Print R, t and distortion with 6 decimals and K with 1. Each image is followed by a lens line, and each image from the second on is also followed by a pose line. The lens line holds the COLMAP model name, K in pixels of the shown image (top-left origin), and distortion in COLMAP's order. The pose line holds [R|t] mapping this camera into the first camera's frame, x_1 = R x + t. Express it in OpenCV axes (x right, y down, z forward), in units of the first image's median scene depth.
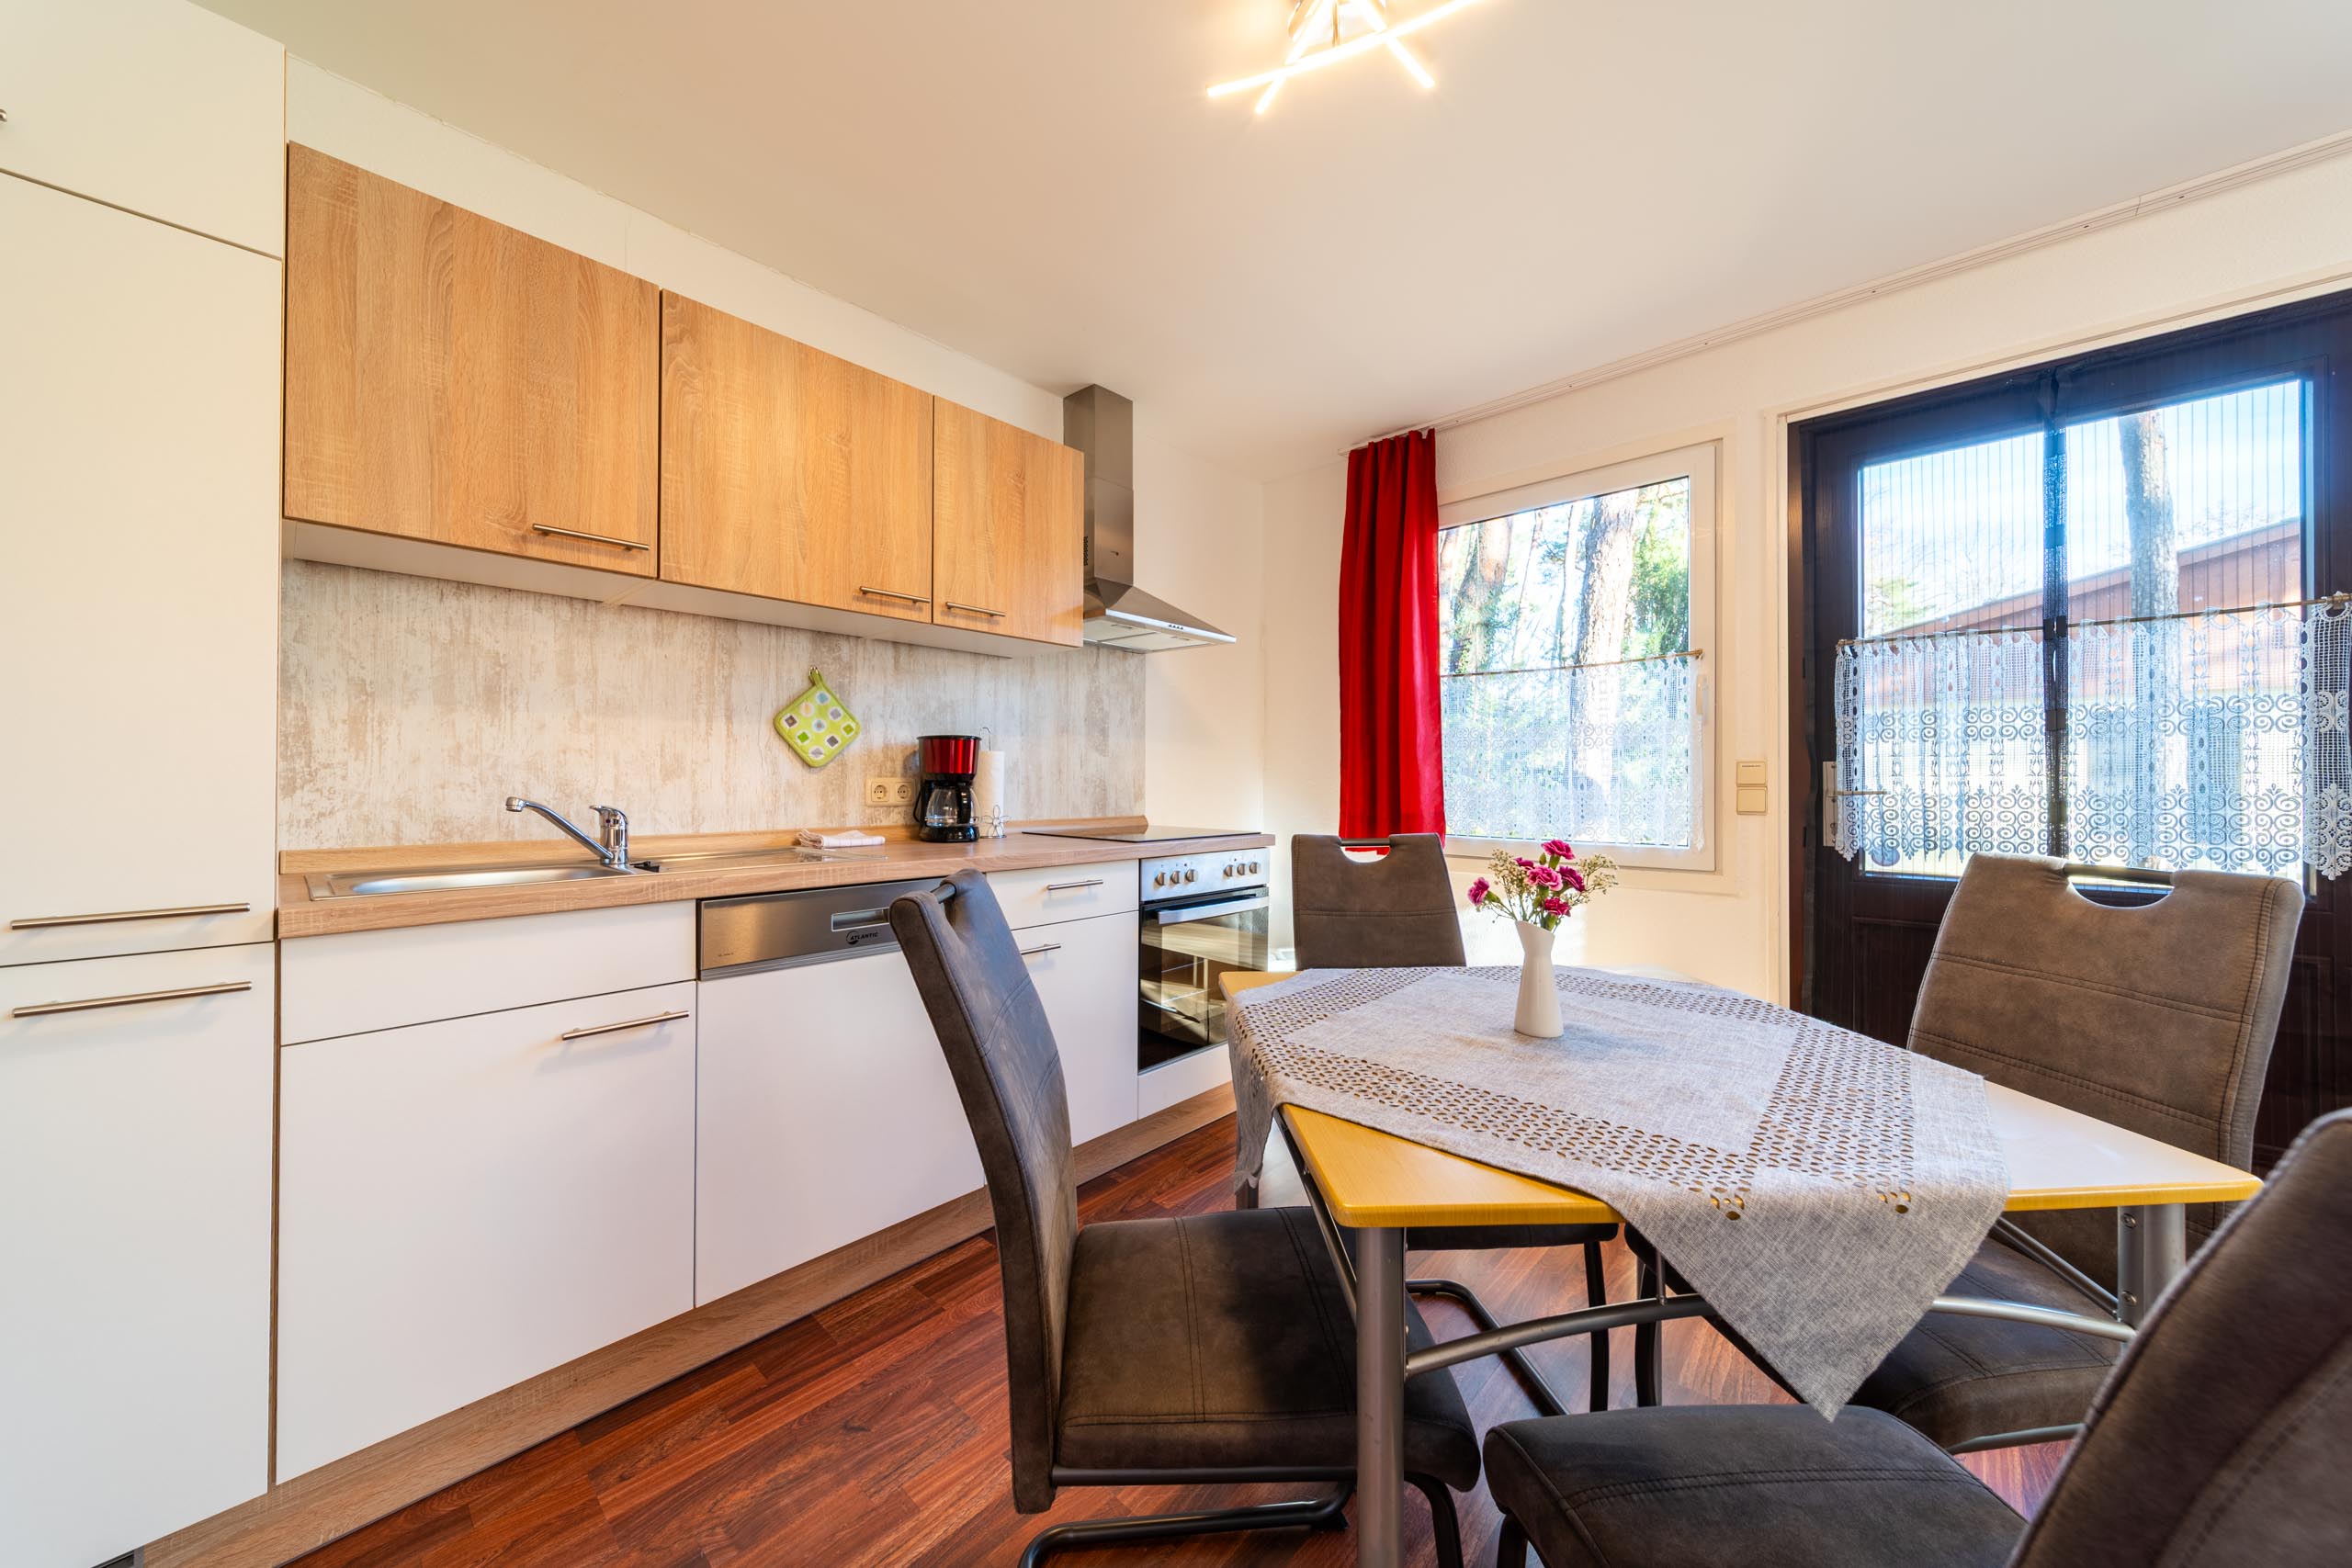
lens RADIAL K [[823.5, 0, 1176.0], [0, 823.5, 777.3], [0, 0, 1]] dist [0.002356, -0.000694]
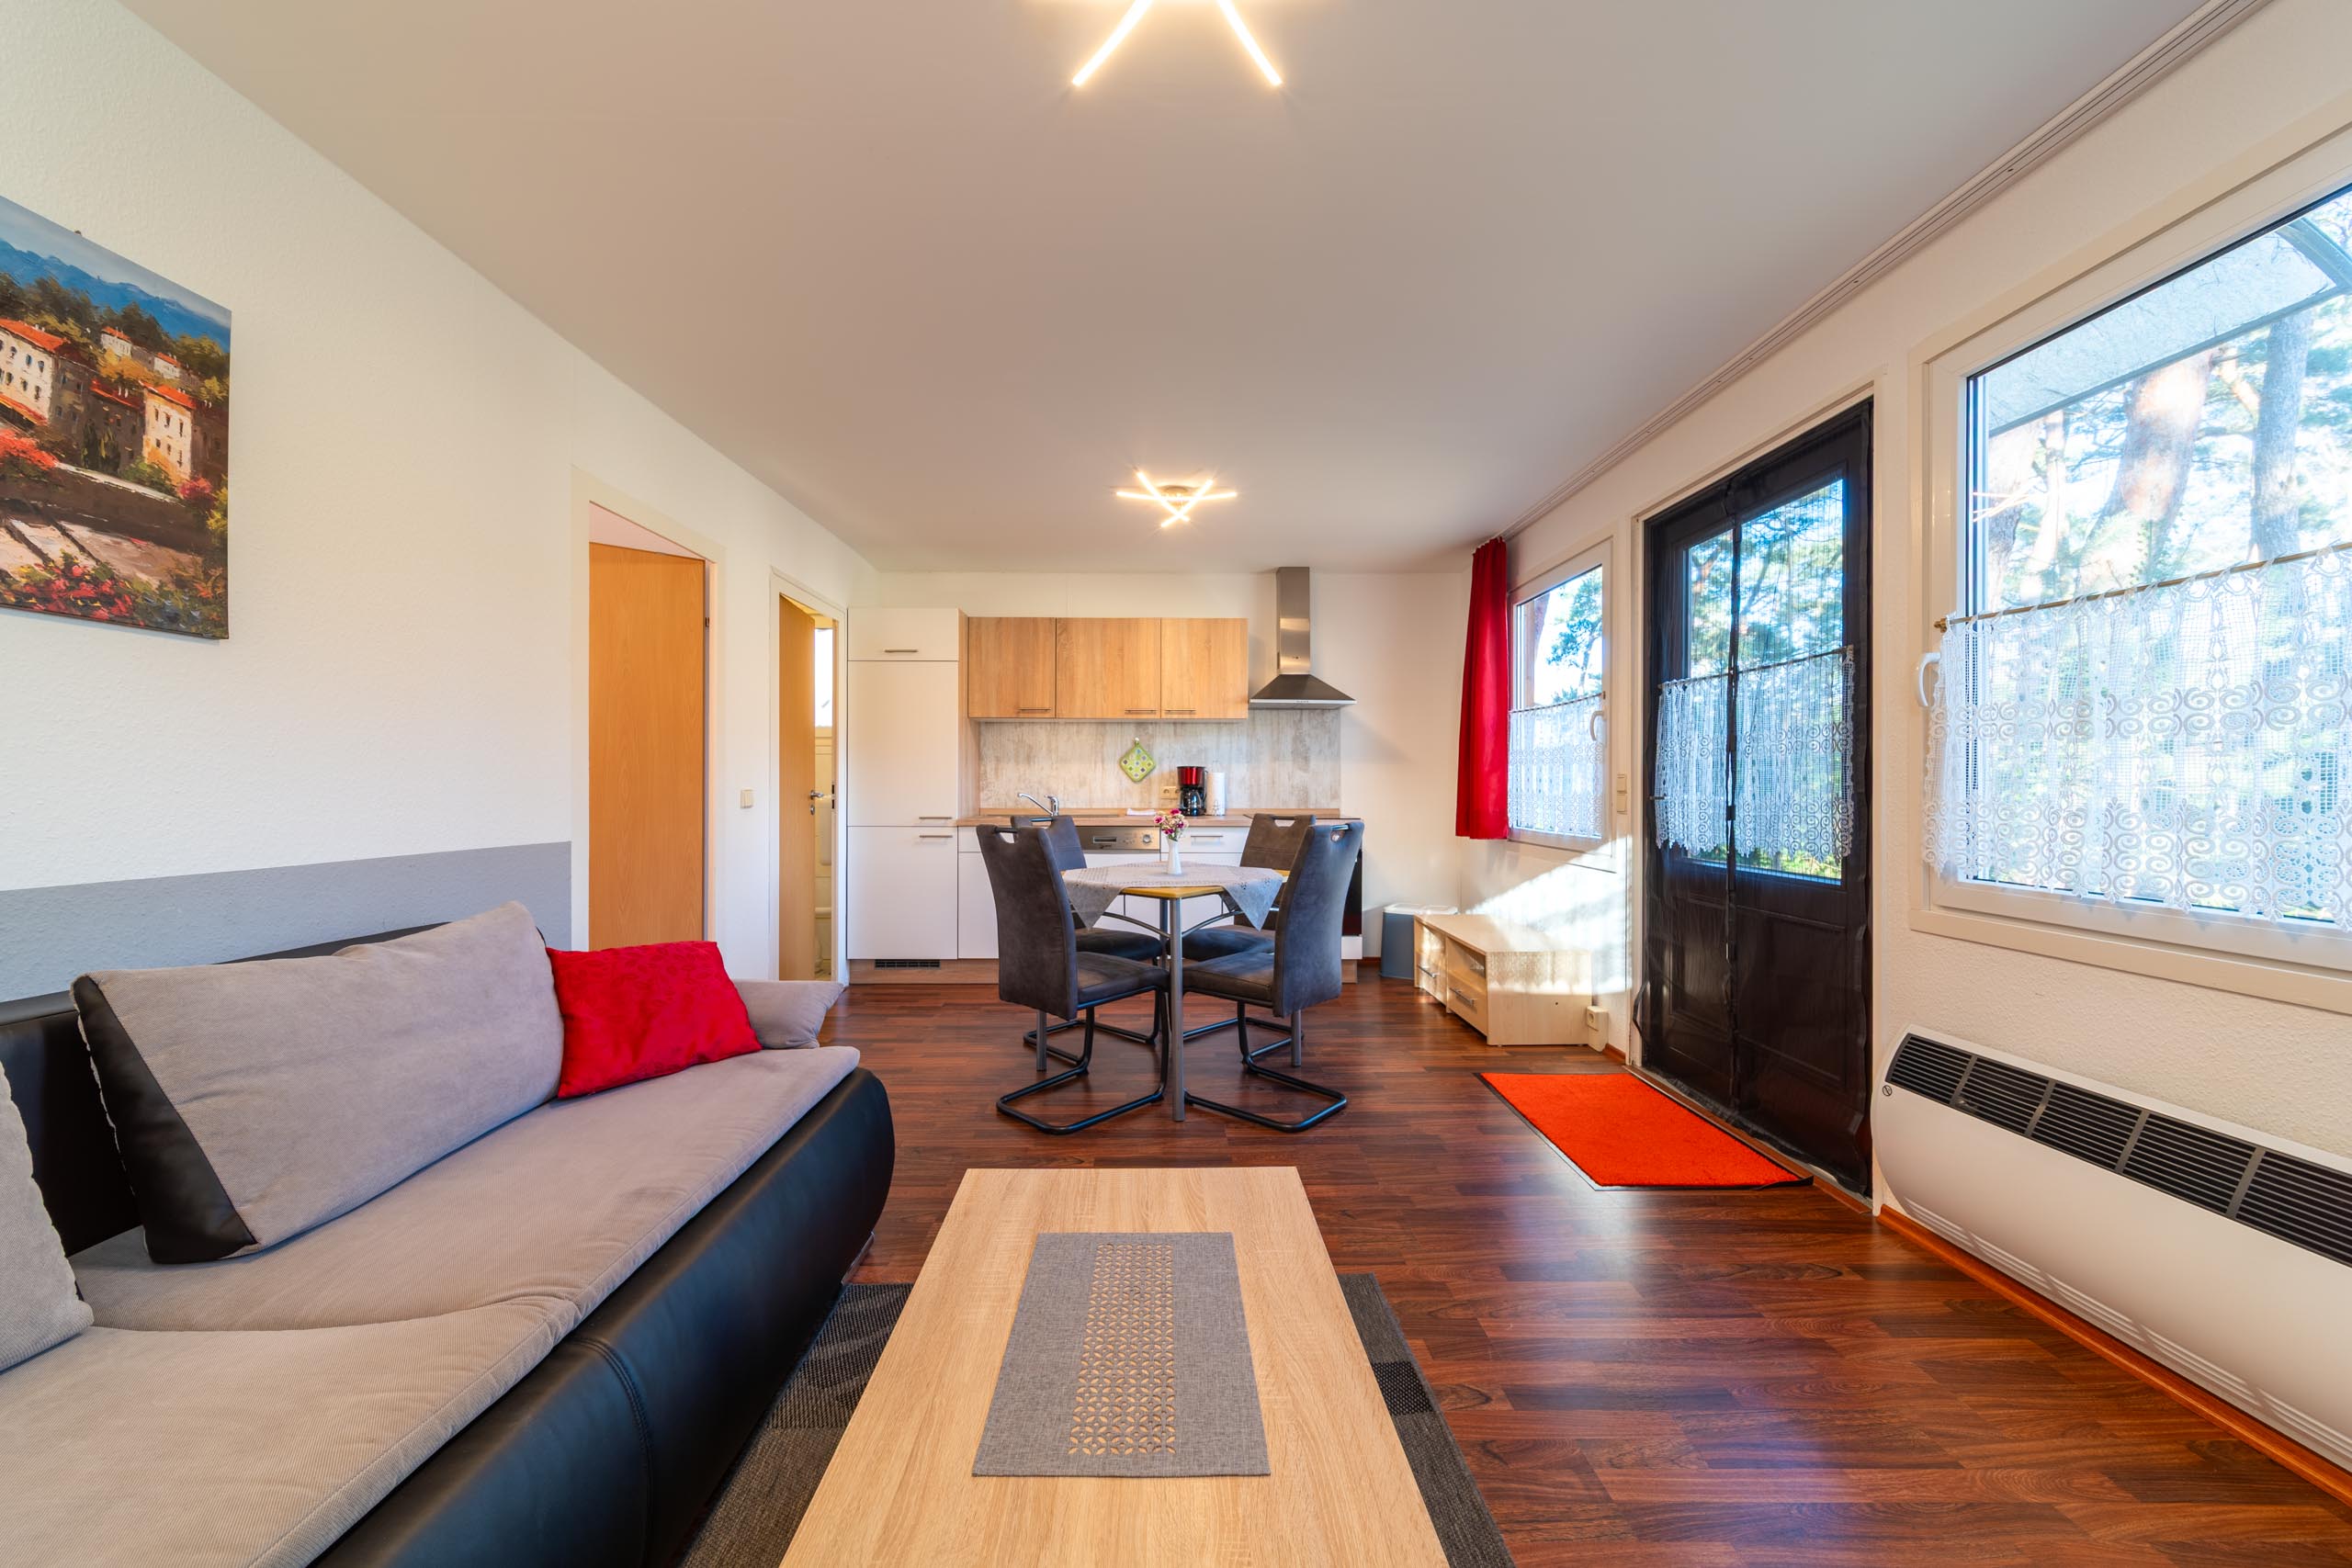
lens RADIAL K [[823.5, 0, 1177.0], [0, 823.5, 780.2], [0, 0, 1]] dist [0.002356, -0.000694]
pose [[0.681746, 0.003621, -0.731580, 1.358538], [0.003907, 0.999955, 0.008590, -0.035806], [0.731579, -0.008715, 0.681701, -0.505393]]
